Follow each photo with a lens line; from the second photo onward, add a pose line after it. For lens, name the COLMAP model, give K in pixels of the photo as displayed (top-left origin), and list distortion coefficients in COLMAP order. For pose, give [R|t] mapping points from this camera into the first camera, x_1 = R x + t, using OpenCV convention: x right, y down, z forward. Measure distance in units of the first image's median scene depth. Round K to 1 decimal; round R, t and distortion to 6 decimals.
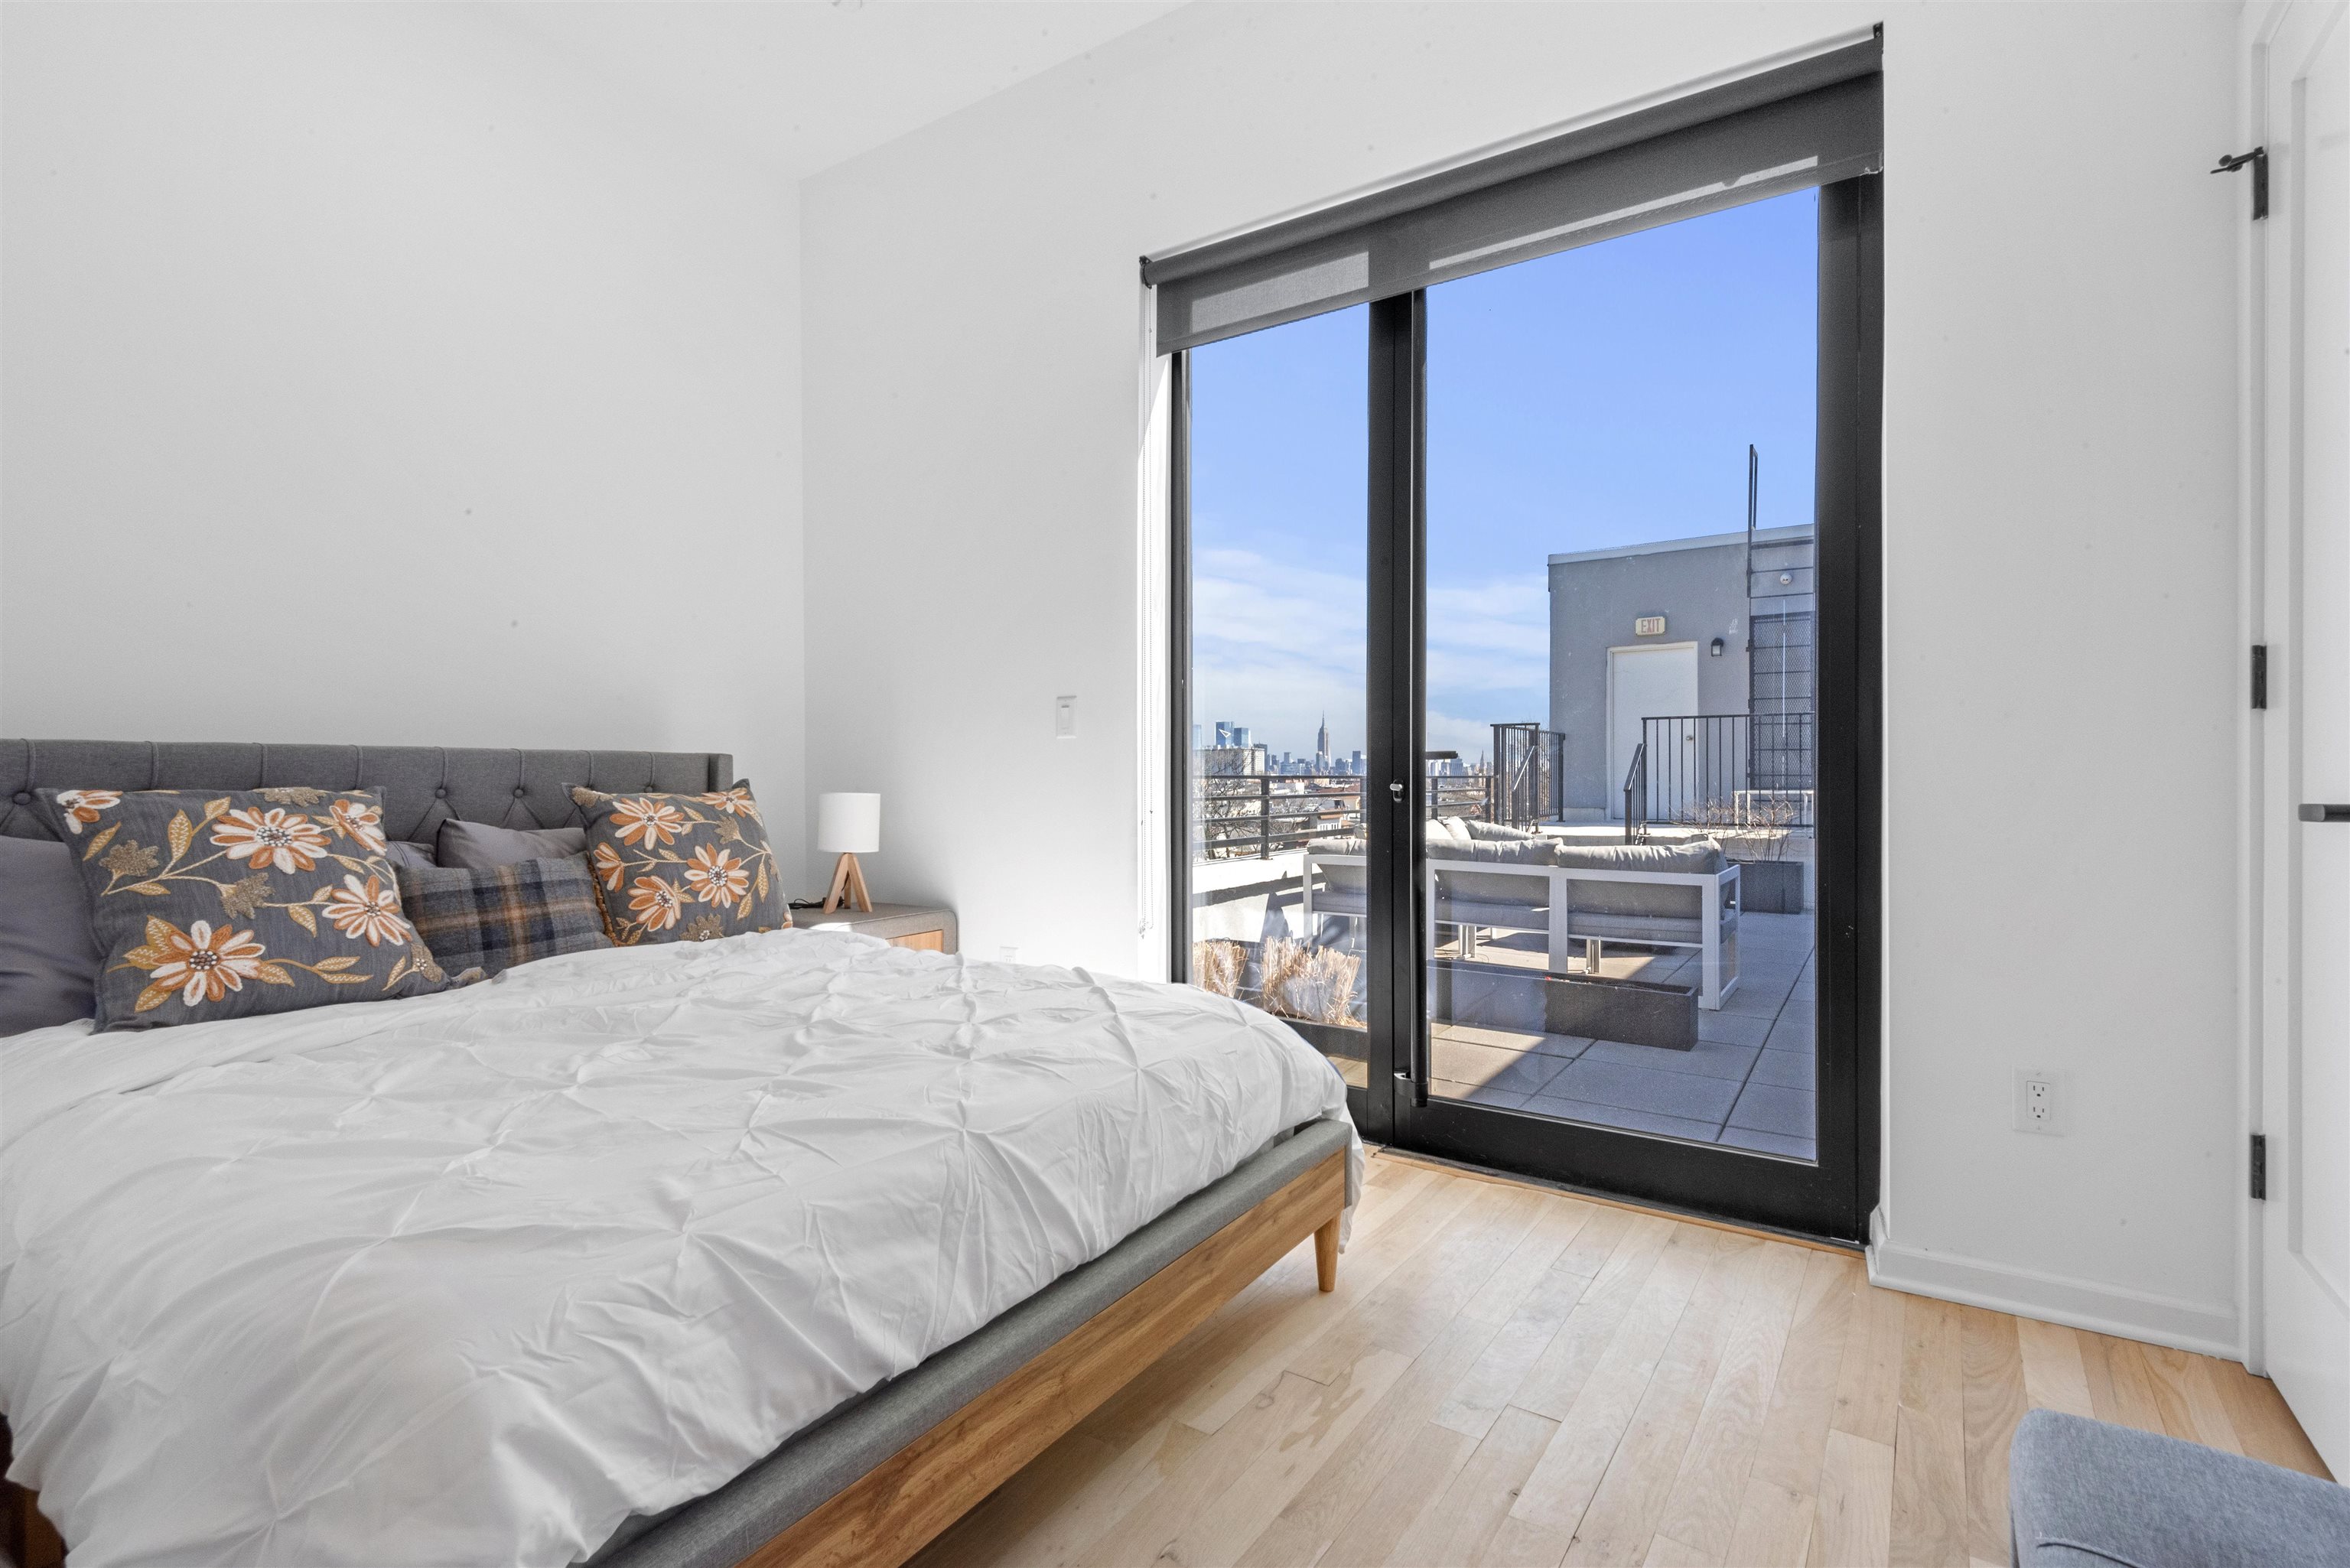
lens RADIAL K [[1104.2, 0, 1197.2], [0, 1104.2, 784.1], [0, 0, 1]] dist [0.025250, -0.014169]
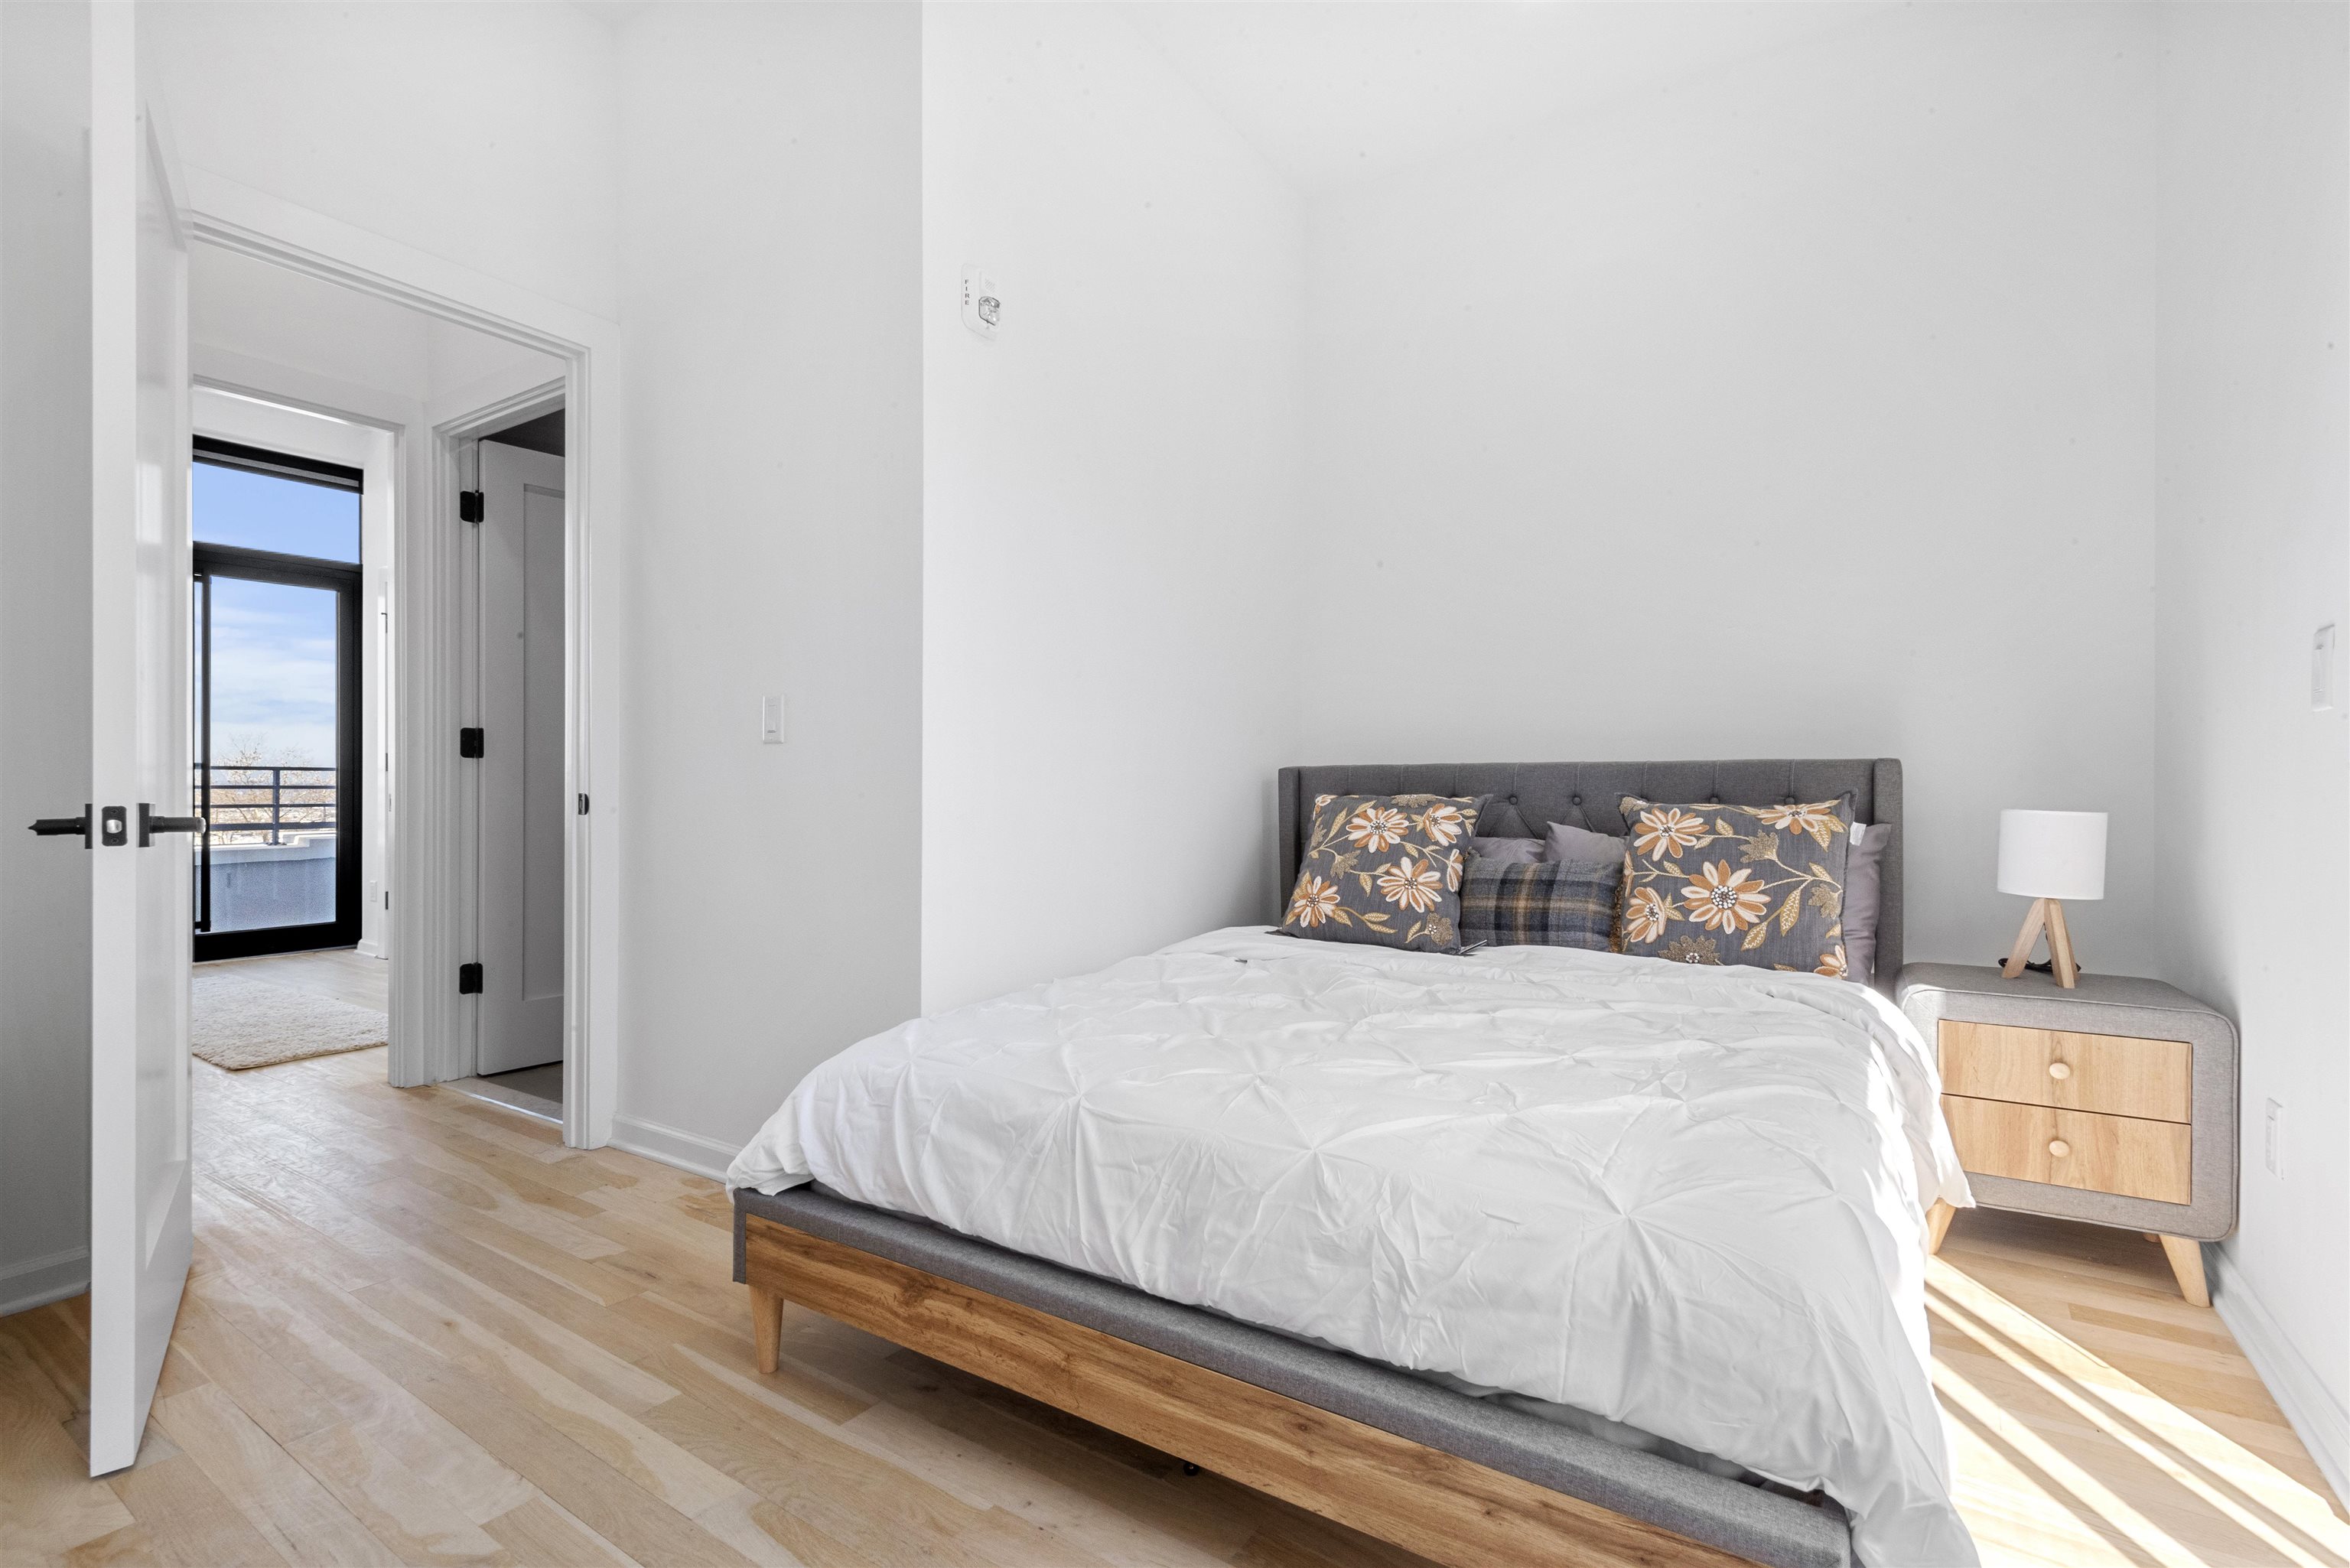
lens RADIAL K [[1104.2, 0, 1197.1], [0, 1104.2, 782.2], [0, 0, 1]] dist [0.025250, -0.014169]
pose [[-0.028037, -0.002545, -0.999604, 0.564981], [-0.005919, 0.999980, -0.002380, -0.006843], [0.999589, 0.005850, -0.028051, 0.696596]]
